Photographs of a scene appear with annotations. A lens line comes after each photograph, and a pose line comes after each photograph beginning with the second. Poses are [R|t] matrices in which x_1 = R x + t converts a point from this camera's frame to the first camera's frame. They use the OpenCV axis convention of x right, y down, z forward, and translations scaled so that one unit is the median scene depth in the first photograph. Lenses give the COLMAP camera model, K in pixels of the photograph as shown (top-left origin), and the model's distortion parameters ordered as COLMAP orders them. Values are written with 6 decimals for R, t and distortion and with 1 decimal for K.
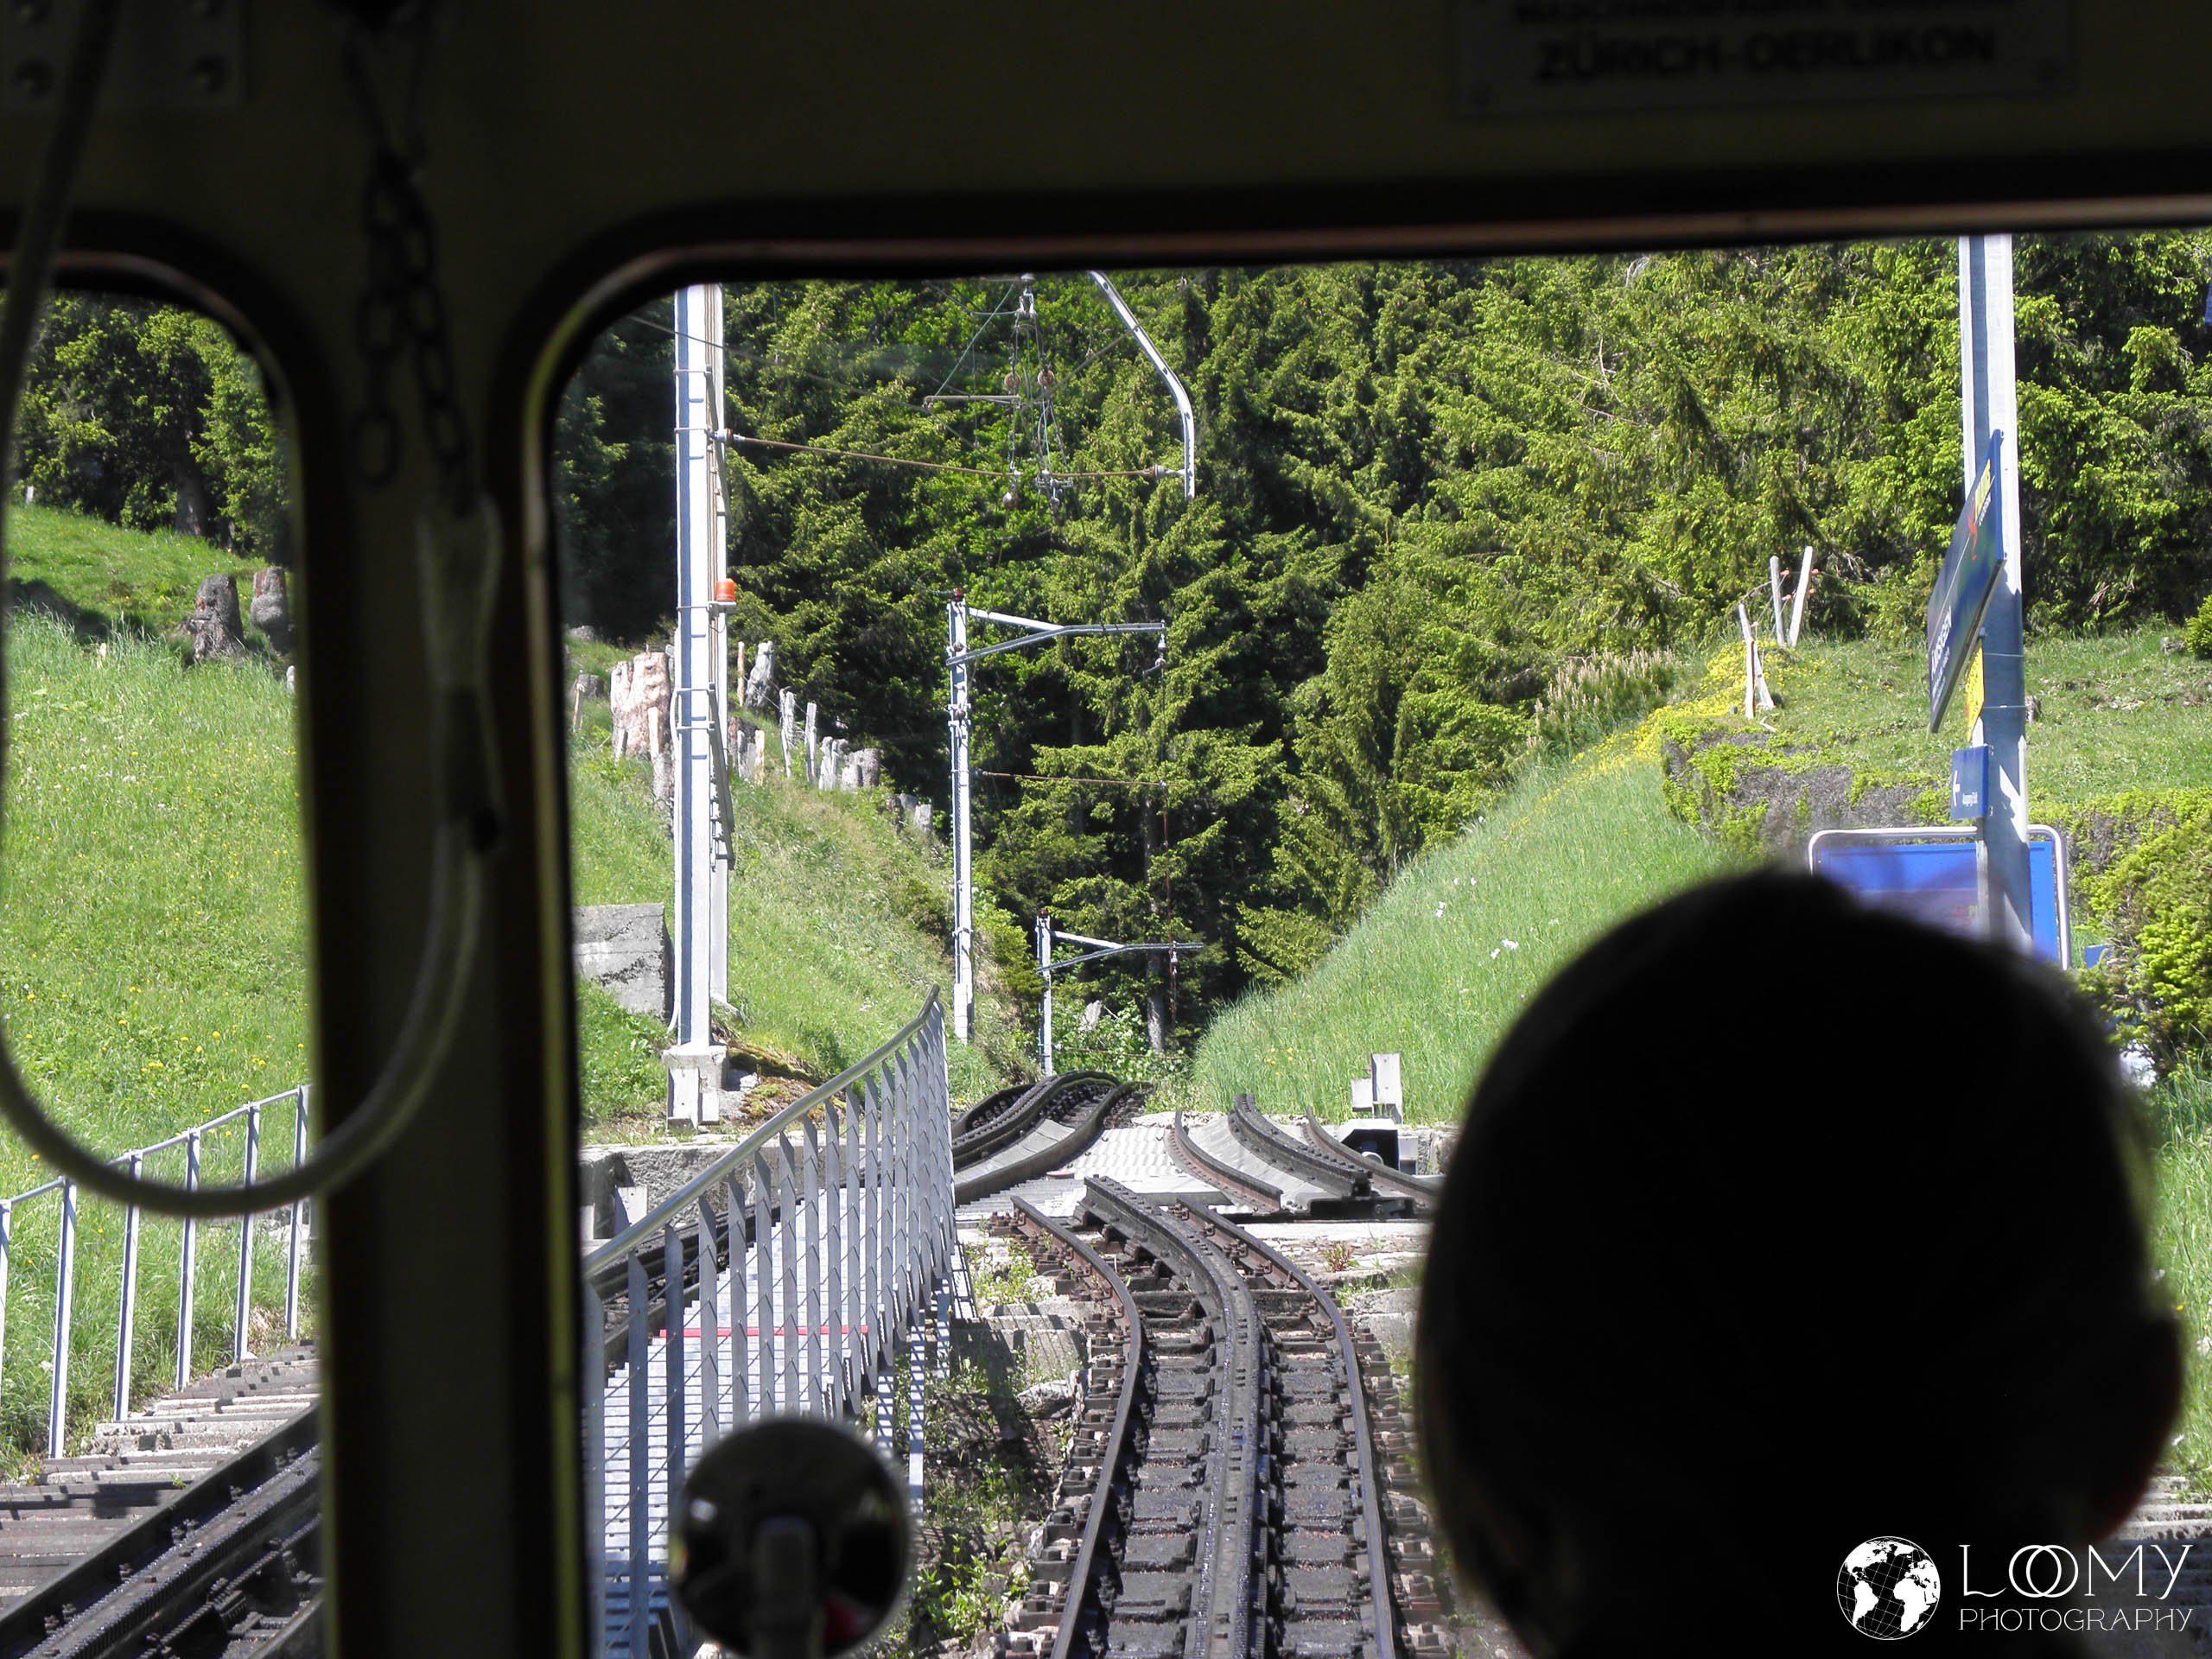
lens RADIAL K [[9598.0, 0, 1107.1], [0, 9598.0, 829.7], [0, 0, 1]] dist [-1.389725, 0.000000]
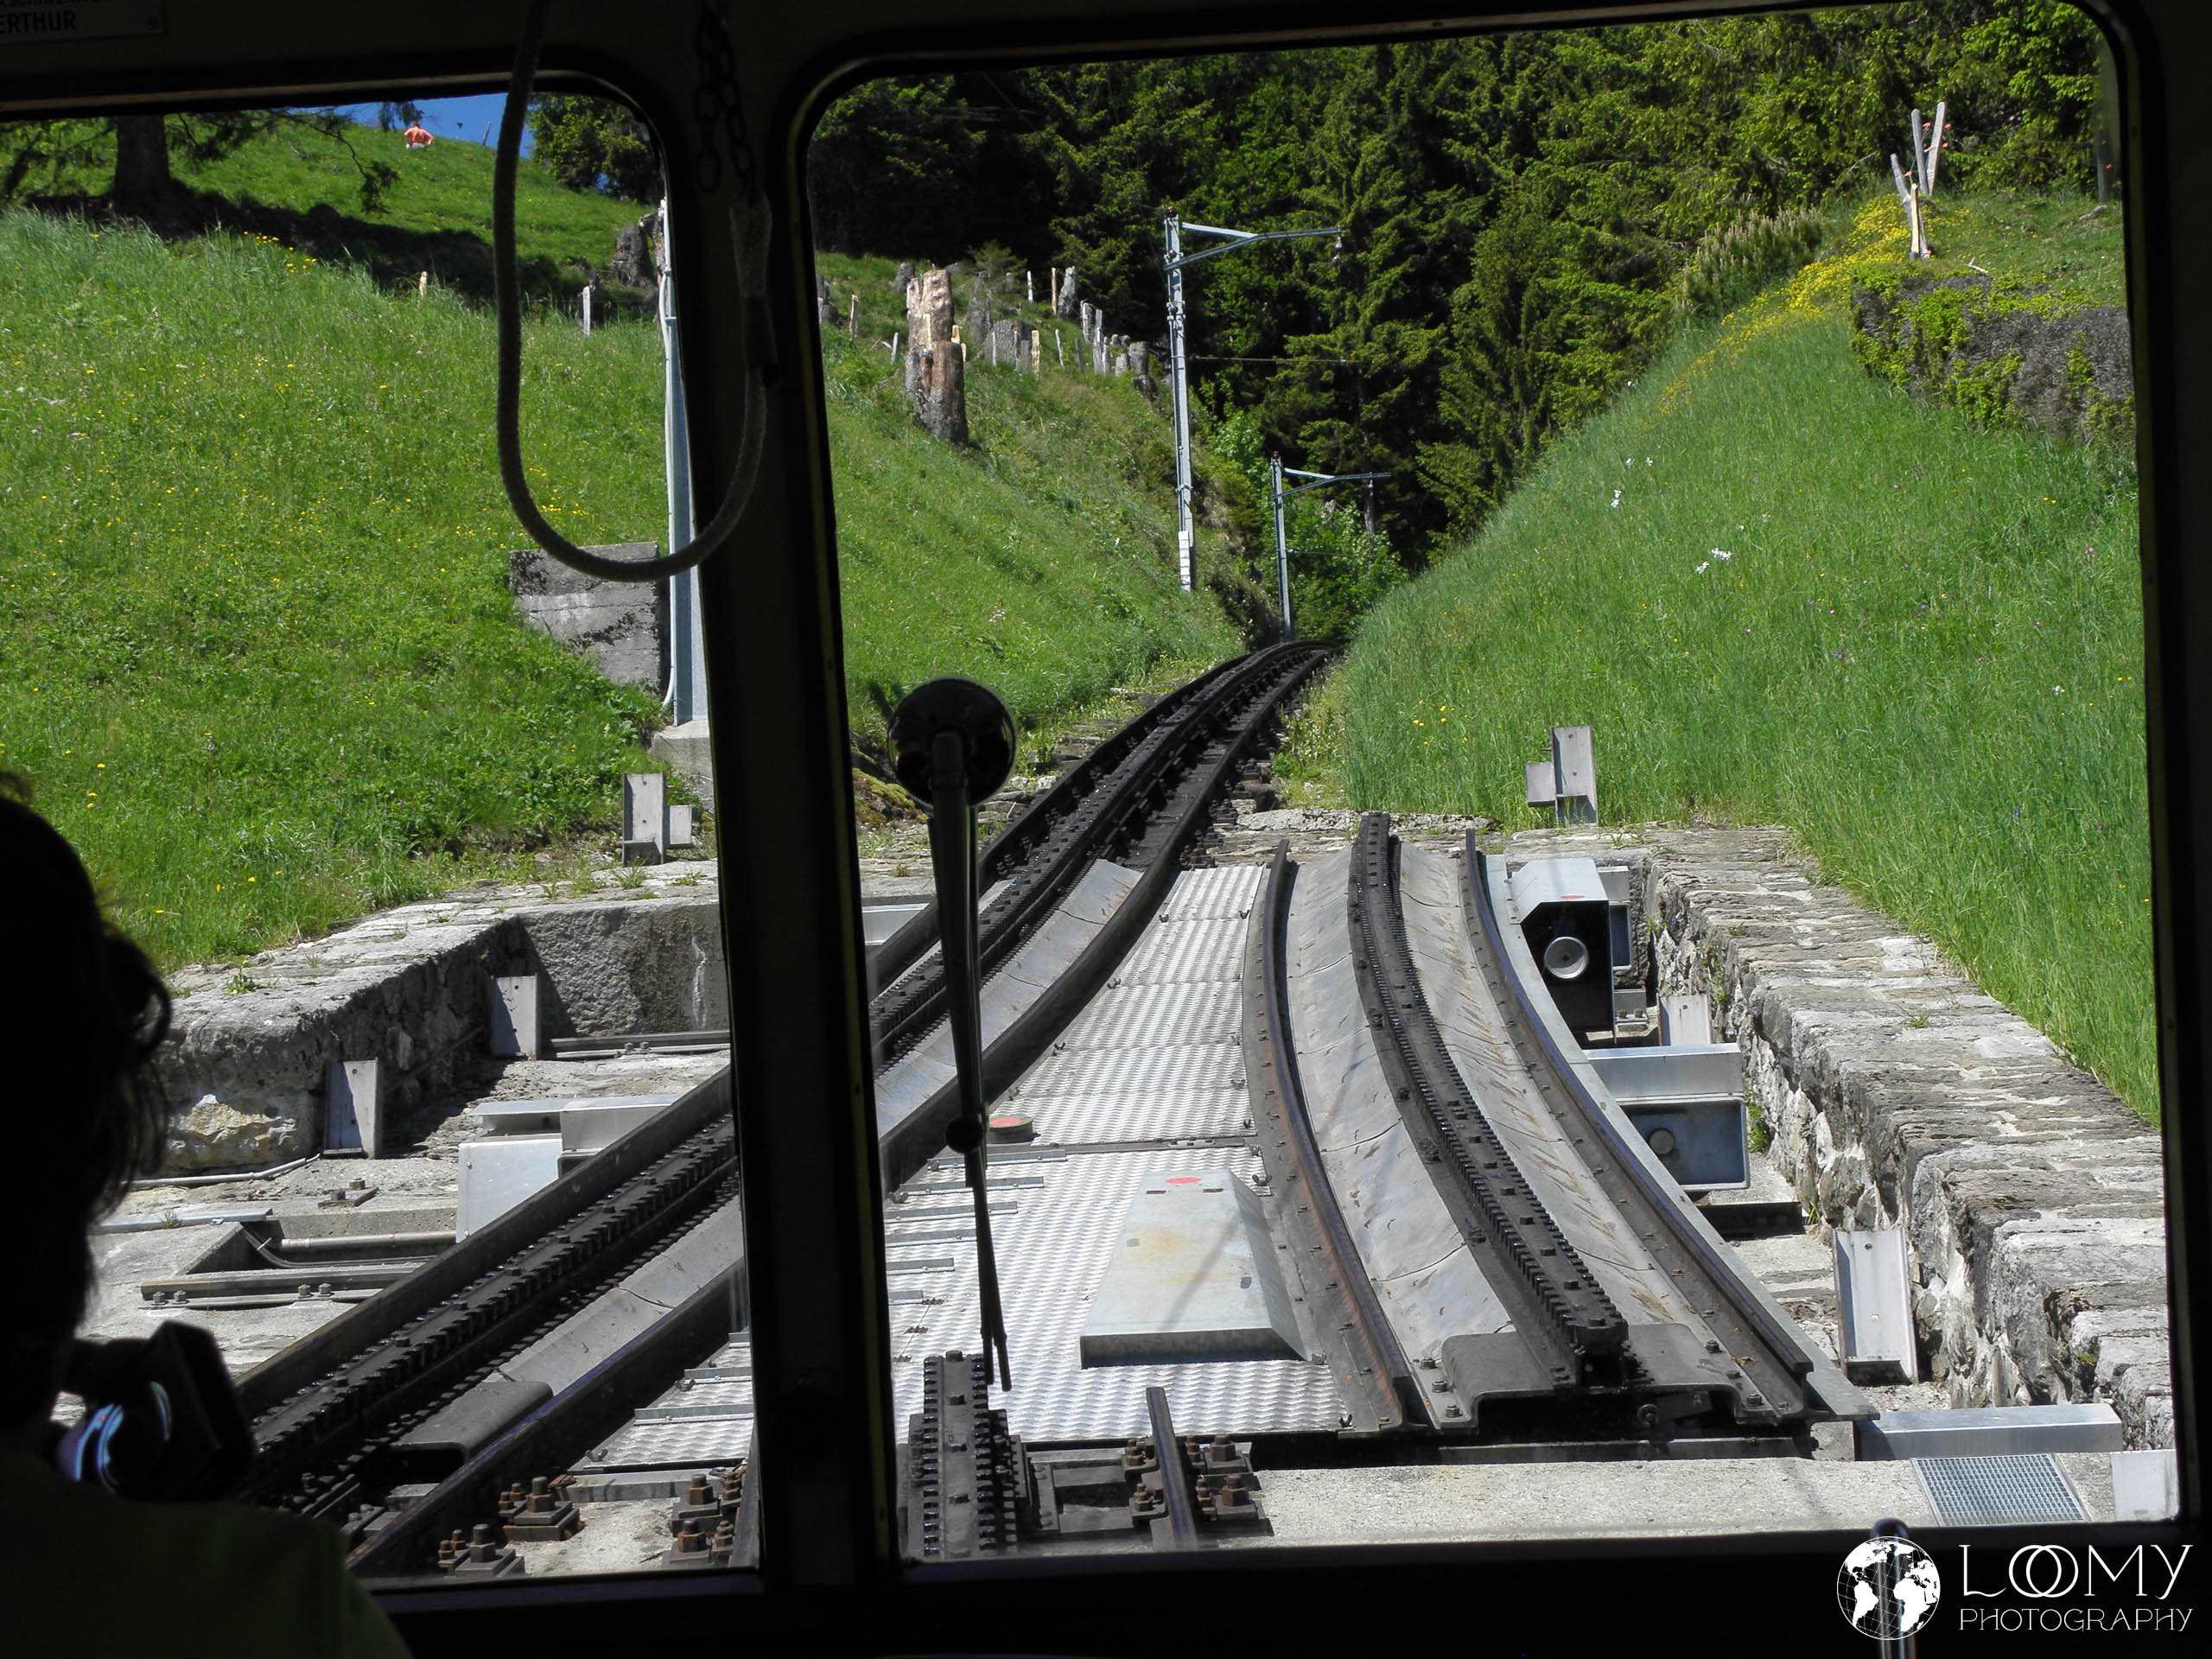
lens RADIAL K [[4787.7, 0, 1112.6], [0, 4787.7, 806.3], [0, 0, 1]] dist [0.462445, 0.000000]
pose [[0.997873, -0.034567, -0.055268, 0.006226], [0.039271, 0.995484, 0.086424, -0.001765], [0.052031, -0.088411, 0.994724, 0.280194]]
